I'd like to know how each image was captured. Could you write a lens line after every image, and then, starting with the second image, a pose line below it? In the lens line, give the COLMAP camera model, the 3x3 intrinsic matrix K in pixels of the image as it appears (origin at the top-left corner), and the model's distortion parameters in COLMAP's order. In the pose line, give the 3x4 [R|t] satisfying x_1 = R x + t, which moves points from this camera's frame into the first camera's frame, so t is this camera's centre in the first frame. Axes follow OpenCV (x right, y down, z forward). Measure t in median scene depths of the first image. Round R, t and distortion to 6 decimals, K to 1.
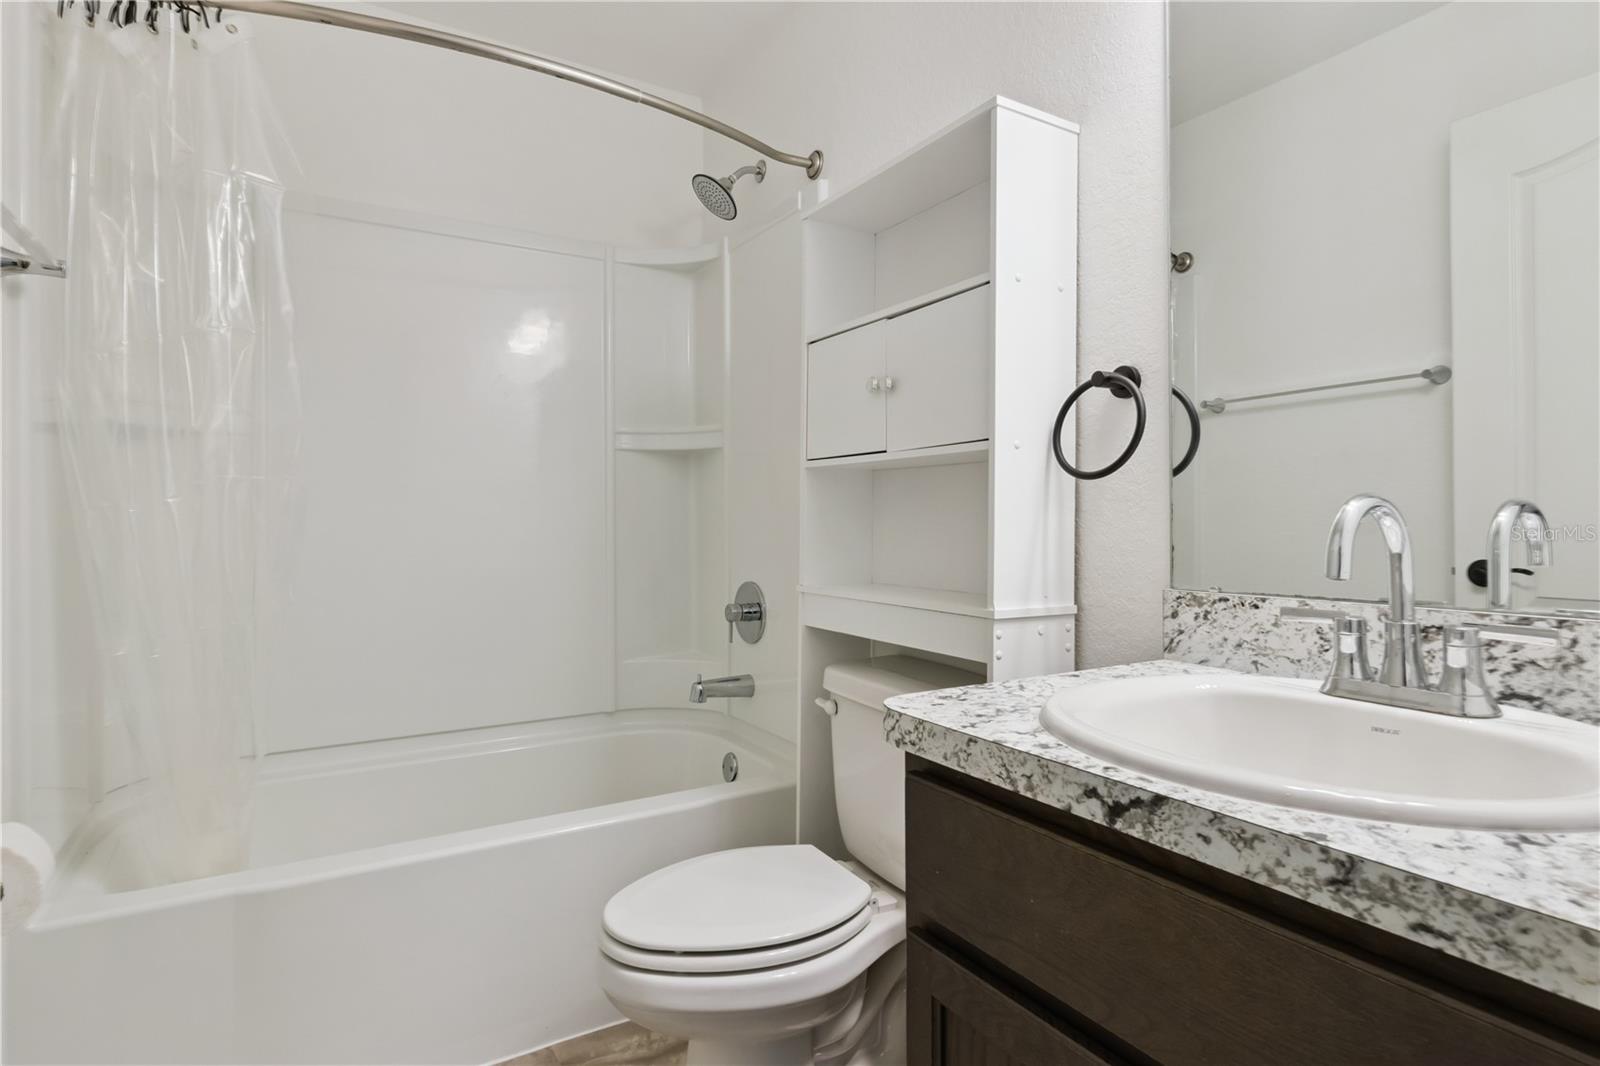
lens RADIAL K [[808.9, 0, 791.2], [0, 808.9, 510.0], [0, 0, 1]] dist [0.000395, -0.001228]
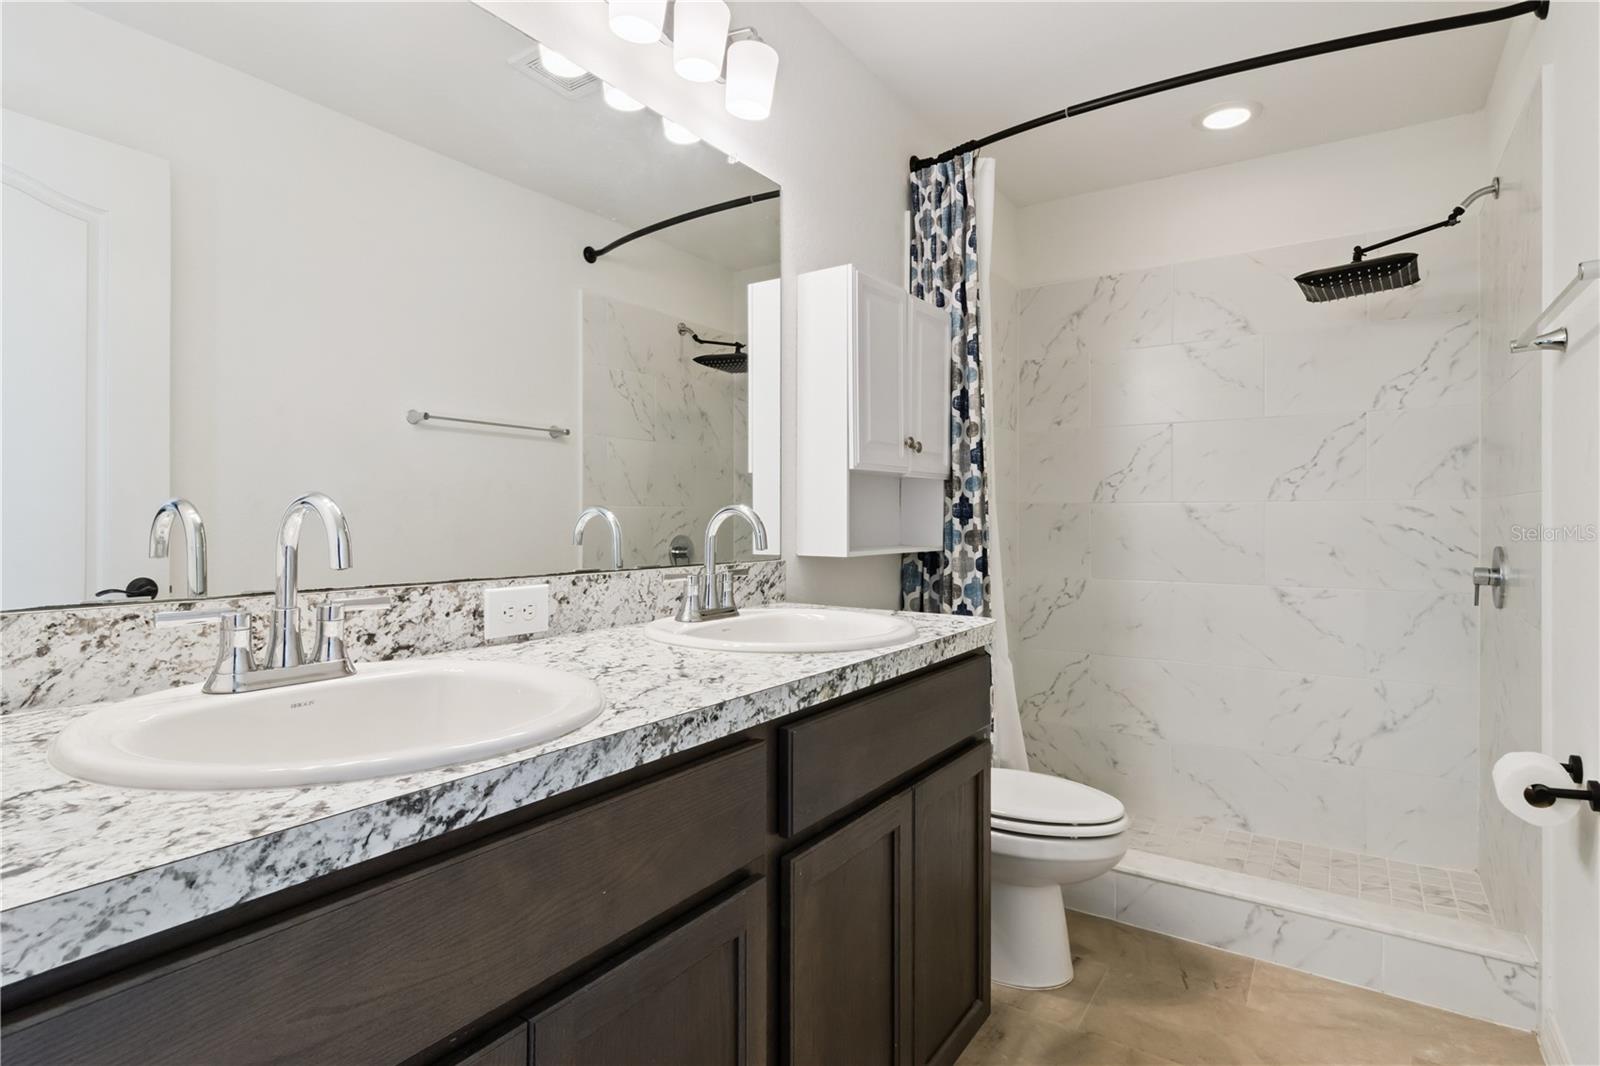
lens RADIAL K [[838.5, 0, 787.5], [0, 838.5, 513.9], [0, 0, 1]] dist [0.003038, 0.000049]
pose [[-0.434739, -0.003017, 0.900551, -0.513762], [-0.024746, 0.999657, -0.008597, -0.001857], [-0.900216, -0.026022, -0.434665, 0.779742]]
